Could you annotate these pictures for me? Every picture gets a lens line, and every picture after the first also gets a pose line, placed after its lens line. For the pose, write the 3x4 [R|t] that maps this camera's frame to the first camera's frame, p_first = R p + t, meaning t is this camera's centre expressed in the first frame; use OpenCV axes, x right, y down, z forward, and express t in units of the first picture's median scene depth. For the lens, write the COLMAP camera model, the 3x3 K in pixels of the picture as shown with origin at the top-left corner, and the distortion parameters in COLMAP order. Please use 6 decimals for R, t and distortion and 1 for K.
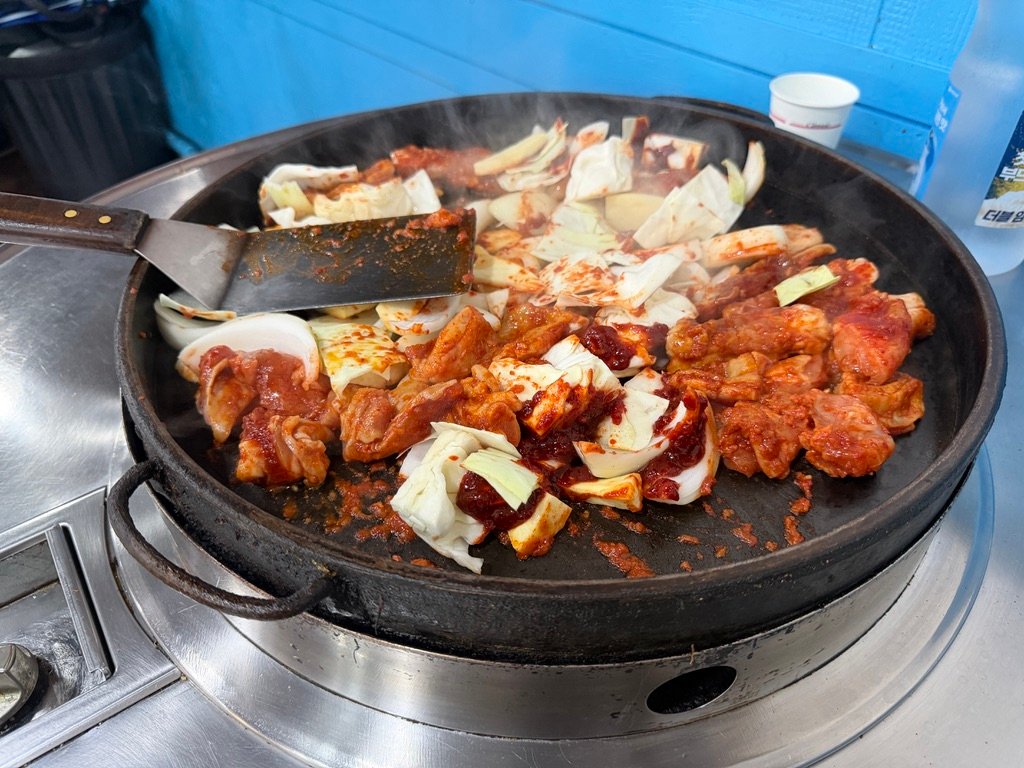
lens RADIAL K [[732.0, 0, 512.0], [0, 732.0, 384.0], [0, 0, 1]] dist [-0.025266, -0.007992]
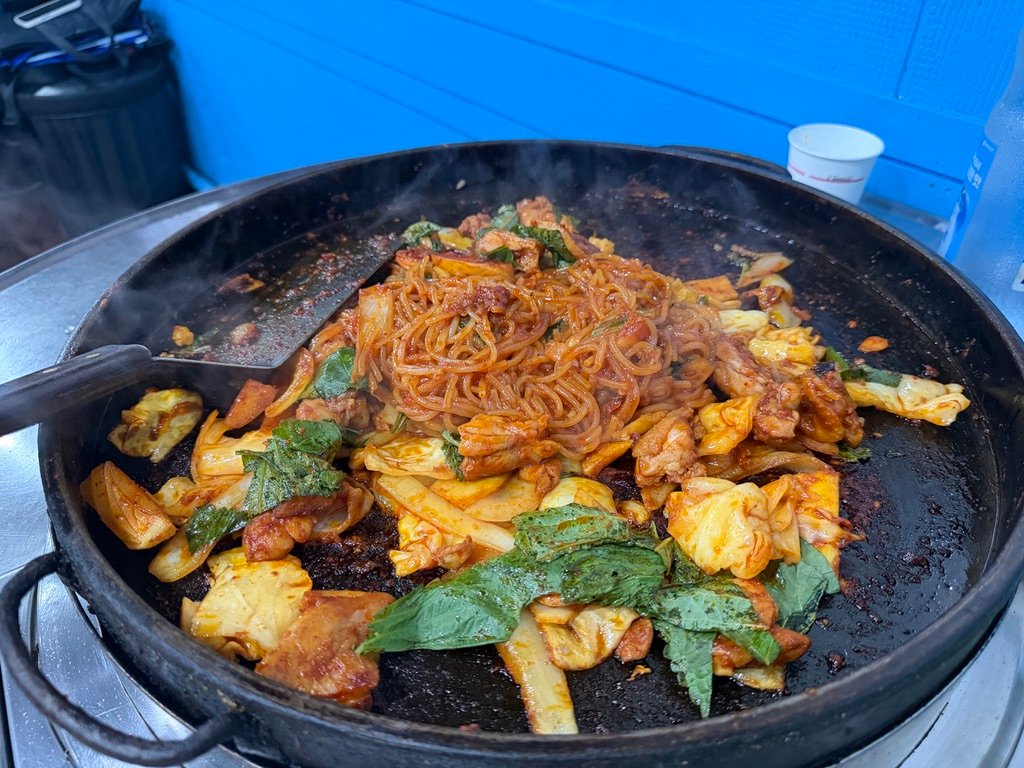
lens RADIAL K [[732.0, 0, 512.0], [0, 732.0, 384.0], [0, 0, 1]] dist [-0.025266, -0.007992]
pose [[0.999323, 0.024323, -0.027620, 0.068946], [-0.025794, 0.998195, -0.054229, -0.064603], [0.026251, 0.054905, 0.998146, 0.147394]]
